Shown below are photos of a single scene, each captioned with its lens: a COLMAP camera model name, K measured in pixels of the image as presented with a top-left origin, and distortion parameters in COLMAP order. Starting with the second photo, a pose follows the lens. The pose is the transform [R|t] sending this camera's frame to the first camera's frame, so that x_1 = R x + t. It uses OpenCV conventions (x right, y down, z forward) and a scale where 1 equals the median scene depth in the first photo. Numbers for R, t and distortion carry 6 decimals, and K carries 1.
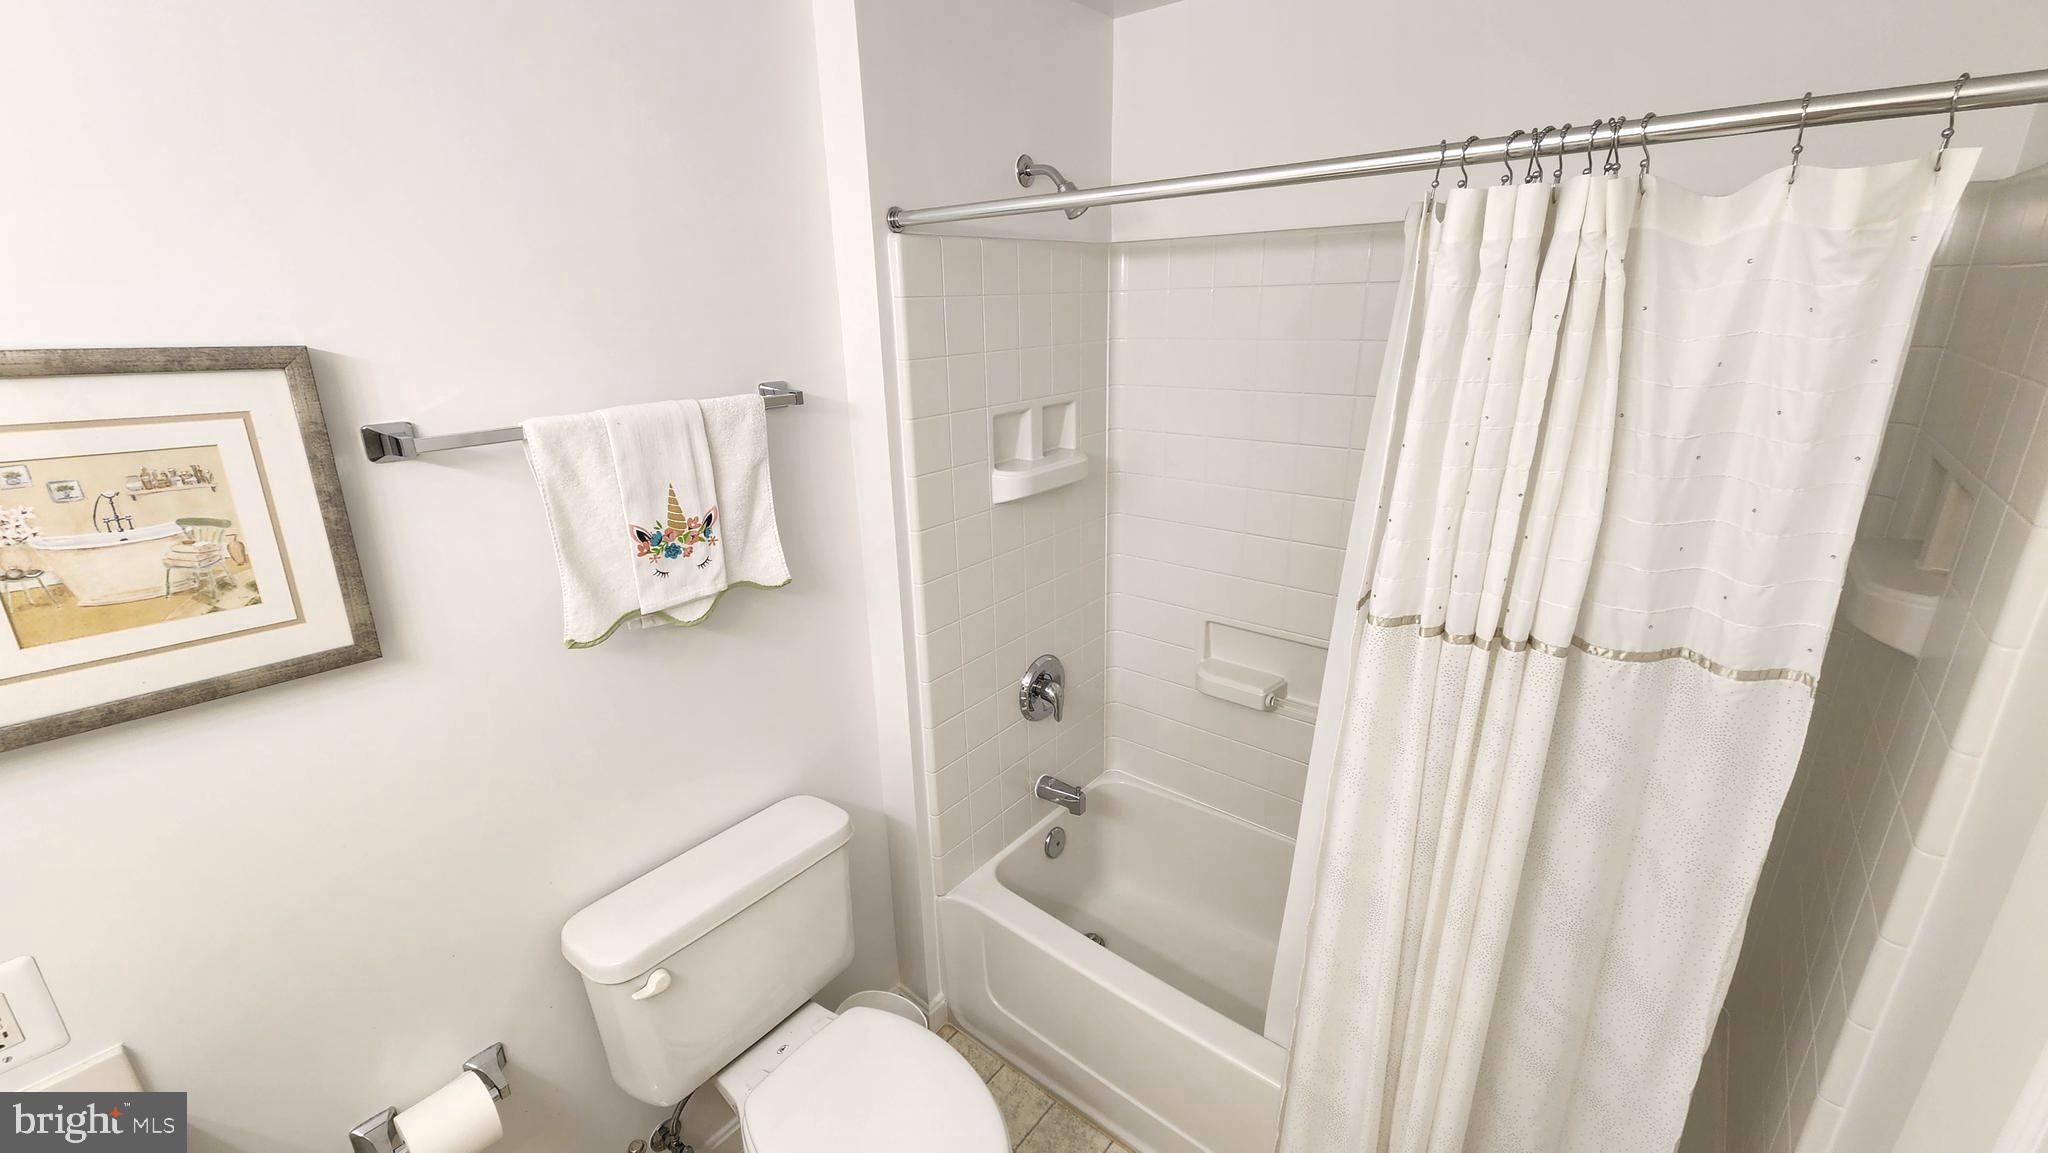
lens RADIAL K [[836.8, 0, 1021.7], [0, 836.8, 586.0], [0, 0, 1]] dist [0.000850, -0.000601]
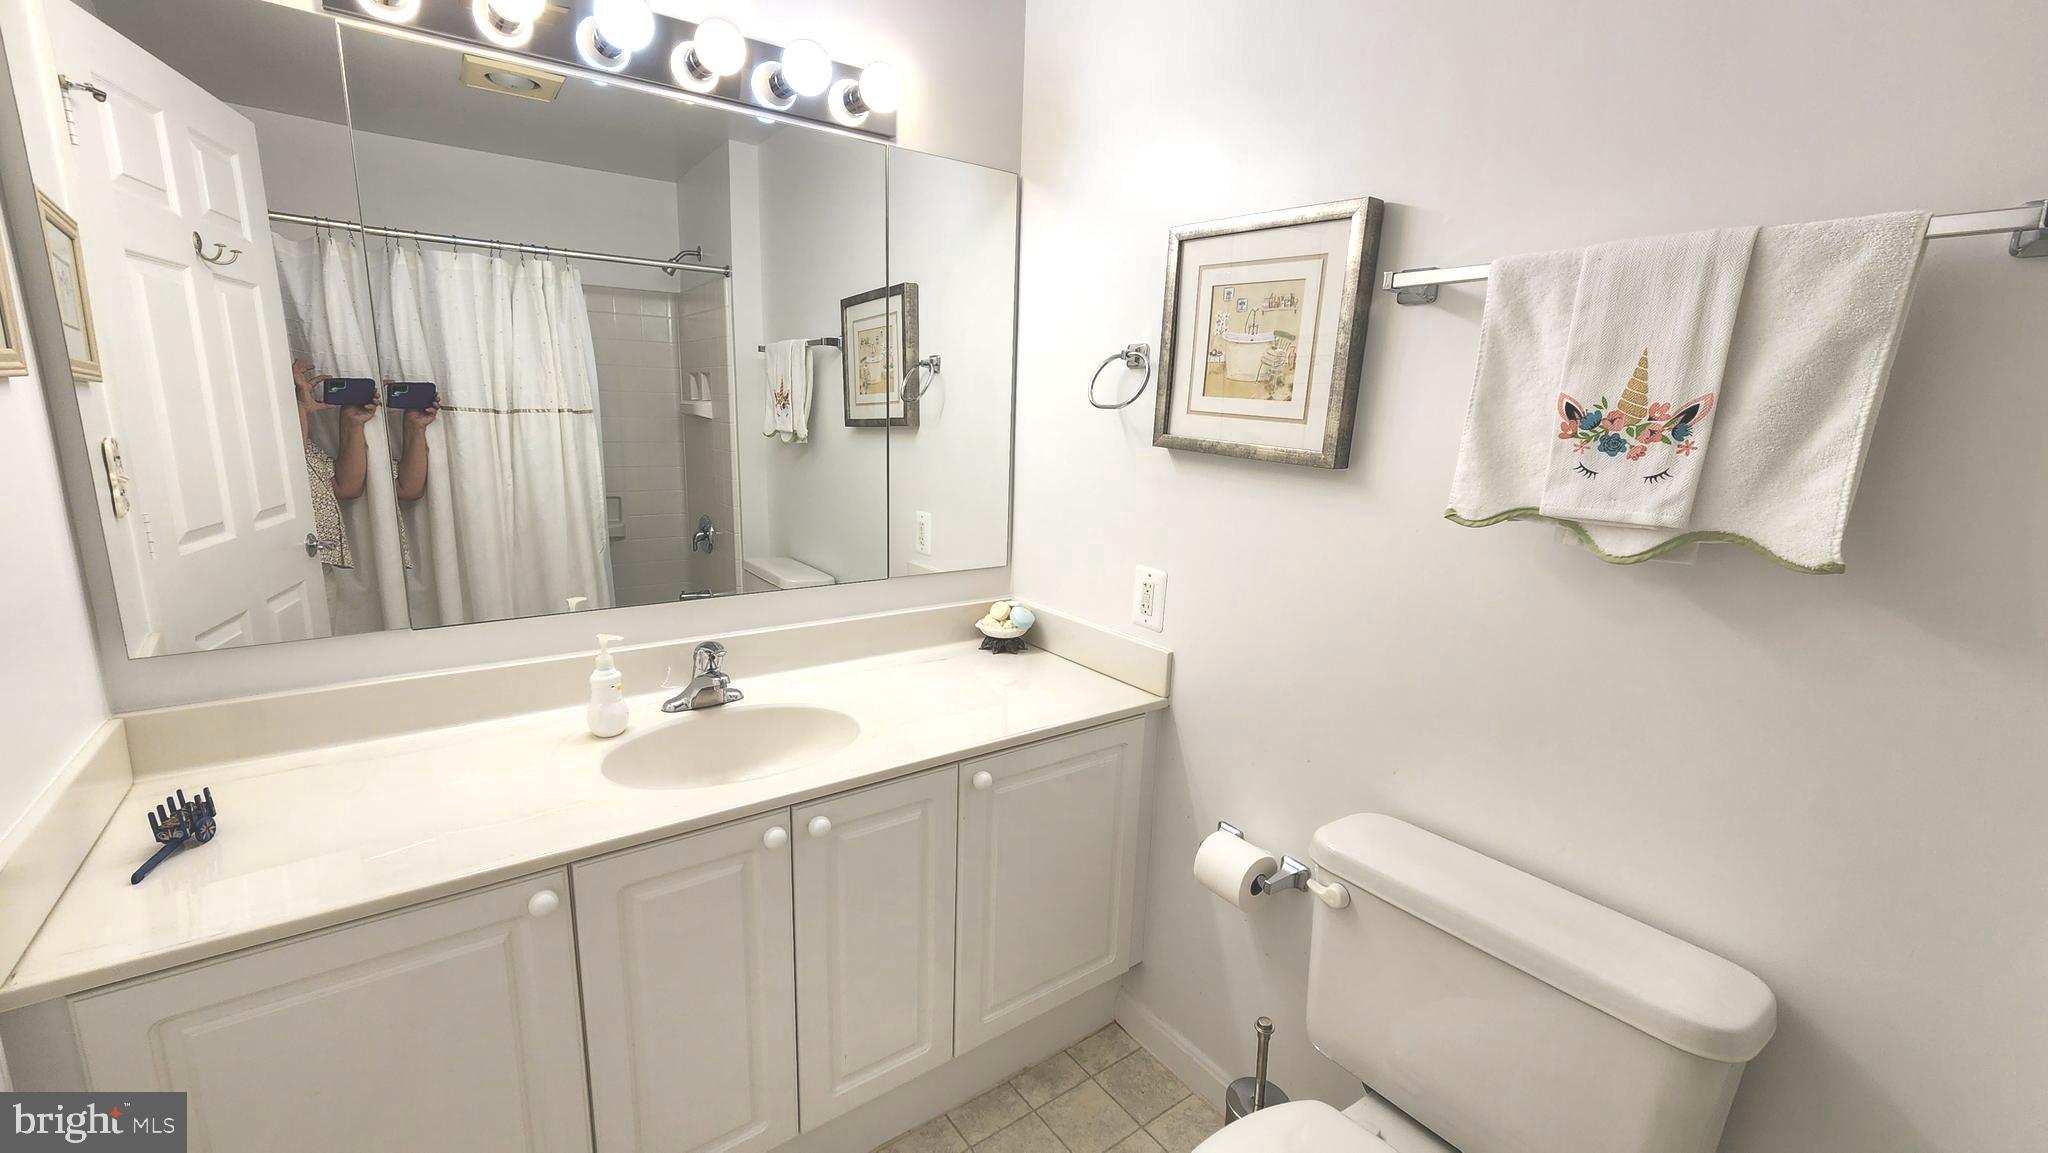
lens RADIAL K [[836.8, 0, 1026.3], [0, 836.8, 573.7], [0, 0, 1]] dist [0.000850, -0.000601]
pose [[-0.241768, 0.215357, -0.946134, 0.347494], [-0.330247, 0.898588, 0.288923, 0.013920], [0.912406, 0.382310, -0.146129, 0.590988]]
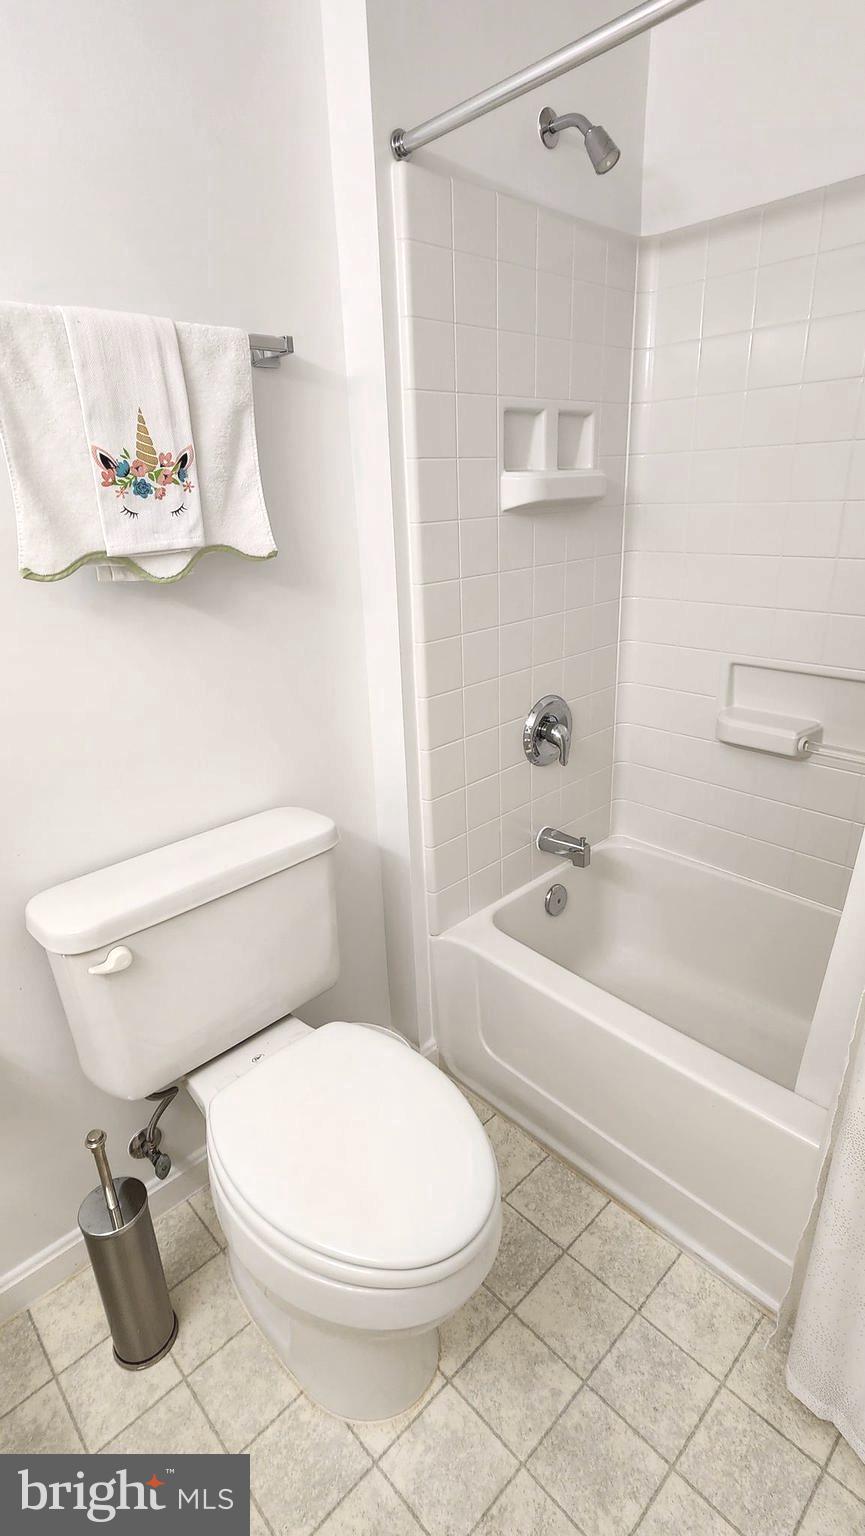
lens RADIAL K [[749.8, 0, 433.3], [0, 749.8, 764.8], [0, 0, 1]] dist [-0.001724, 0.000631]
pose [[0.992114, 0.030692, -0.121519, 0.000393], [-0.027174, 0.999165, 0.030505, 0.190422], [0.122354, -0.026963, 0.992120, 0.197571]]
